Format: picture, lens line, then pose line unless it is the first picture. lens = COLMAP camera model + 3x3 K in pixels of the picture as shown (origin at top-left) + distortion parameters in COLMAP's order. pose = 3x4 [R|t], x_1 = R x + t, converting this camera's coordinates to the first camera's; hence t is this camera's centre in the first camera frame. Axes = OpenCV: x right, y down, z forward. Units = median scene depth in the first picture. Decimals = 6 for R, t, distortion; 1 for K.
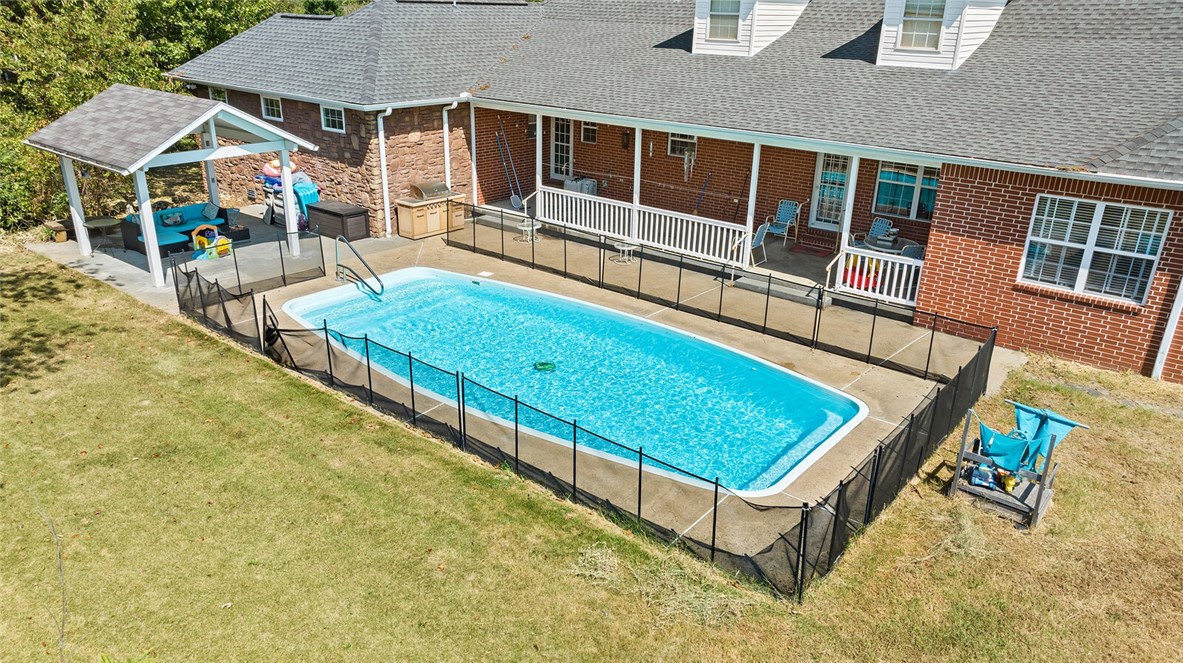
lens RADIAL K [[847.7, 0, 591.5], [0, 847.7, 331.5], [0, 0, 1]] dist [0.077114, -0.000545]
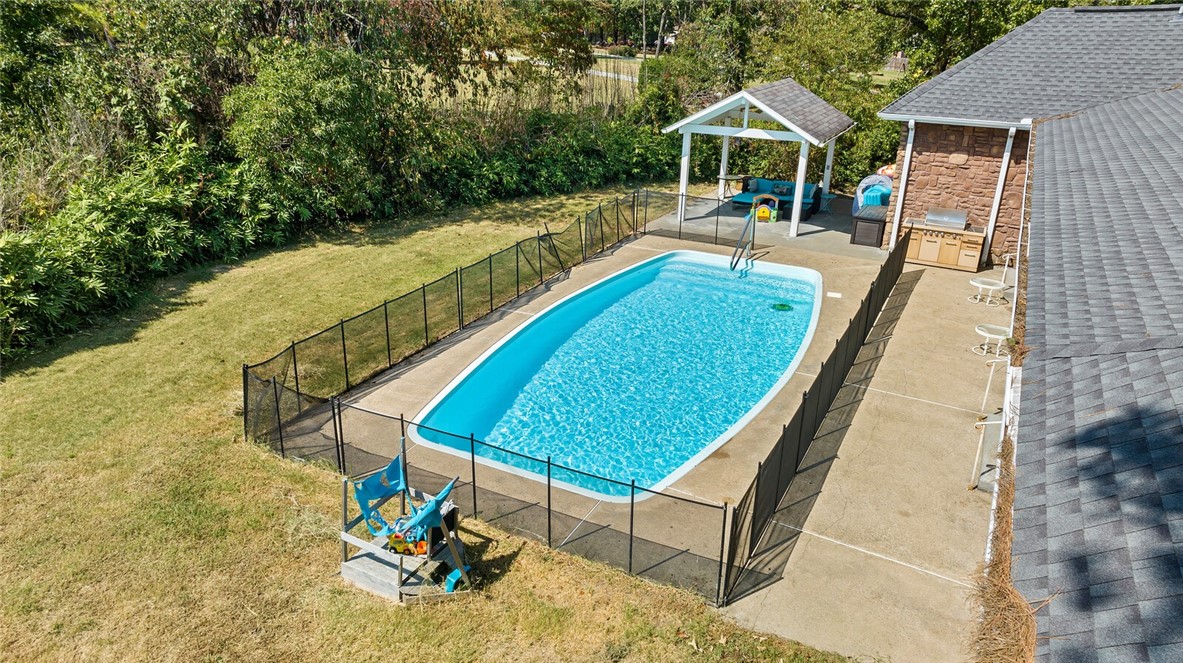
lens RADIAL K [[847.7, 0, 591.5], [0, 847.7, 331.5], [0, 0, 1]] dist [0.077114, -0.000545]
pose [[0.220436, 0.351823, -0.909741, 0.641423], [-0.378323, 0.890509, 0.252715, -0.156321], [0.899044, 0.288468, 0.329403, 0.420036]]
